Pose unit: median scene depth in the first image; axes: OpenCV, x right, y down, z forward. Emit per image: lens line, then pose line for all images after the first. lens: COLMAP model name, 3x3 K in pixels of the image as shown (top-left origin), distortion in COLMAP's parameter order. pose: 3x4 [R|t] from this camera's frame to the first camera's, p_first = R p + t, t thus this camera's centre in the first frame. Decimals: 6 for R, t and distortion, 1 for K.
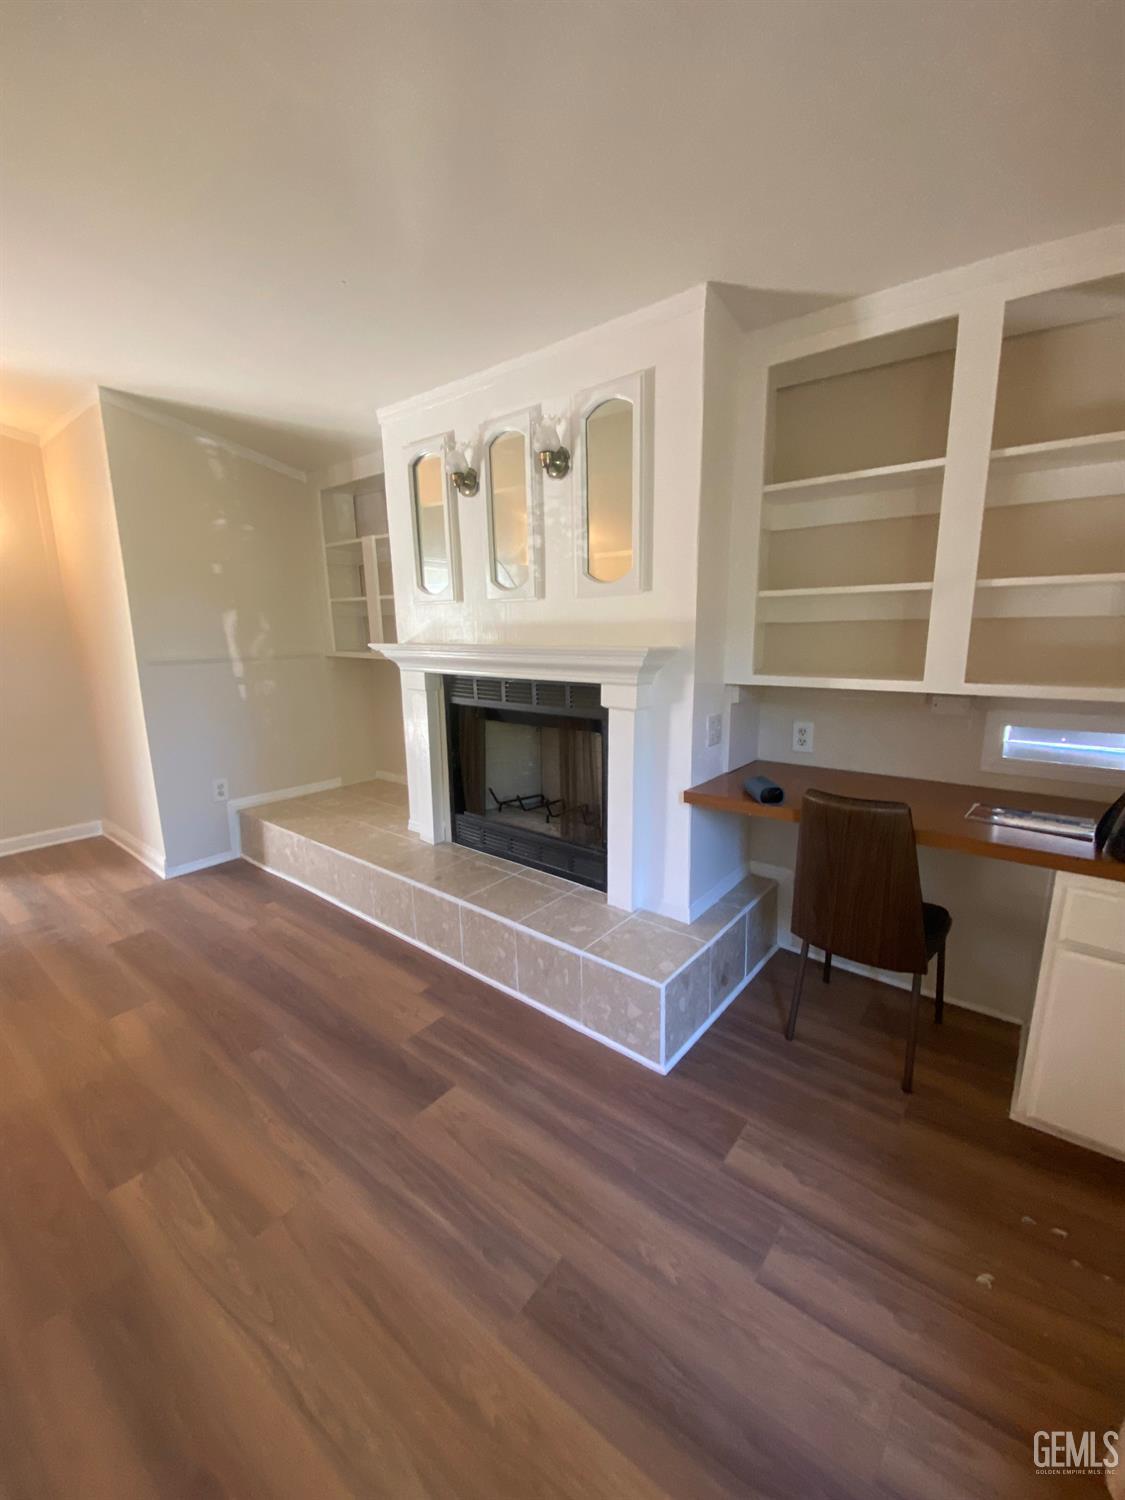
lens RADIAL K [[607.4, 0, 562.5], [0, 607.4, 750.0], [0, 0, 1]] dist [0.035192, -0.028581]
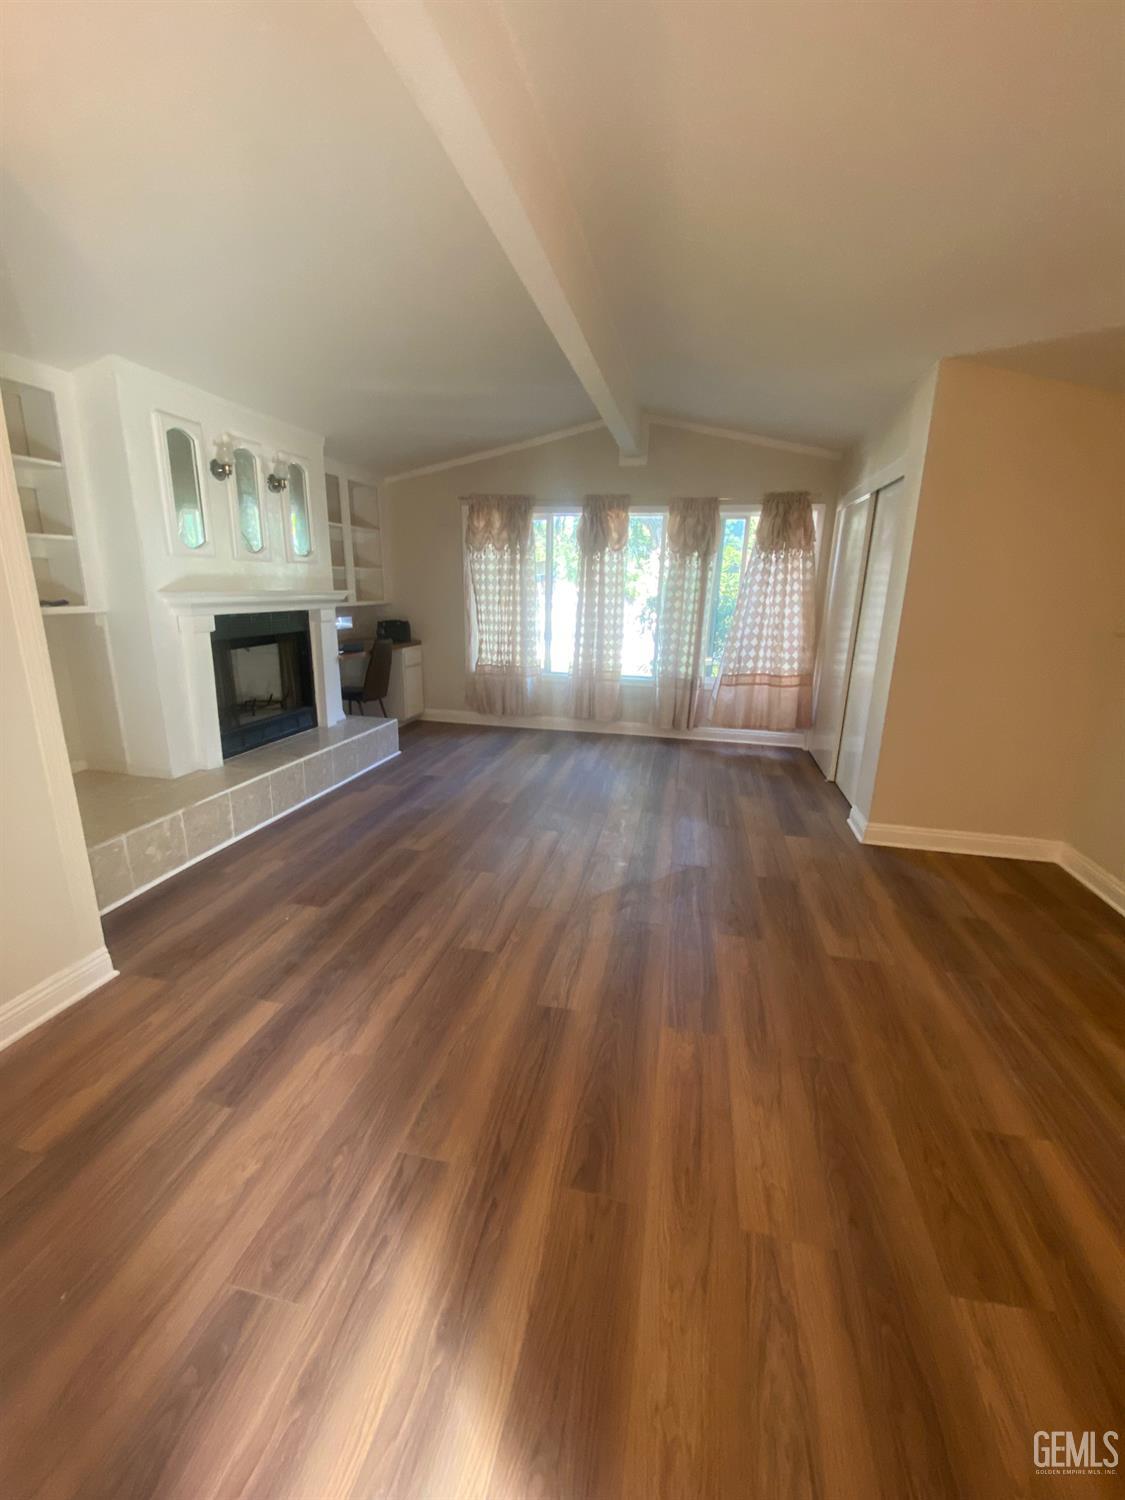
lens RADIAL K [[607.4, 0, 562.5], [0, 607.4, 750.0], [0, 0, 1]] dist [0.035192, -0.028581]
pose [[-0.457349, -0.226266, 0.860021, -1.849176], [0.163381, 0.929250, 0.331363, -0.190653], [-0.874150, 0.292060, -0.388024, 1.061992]]
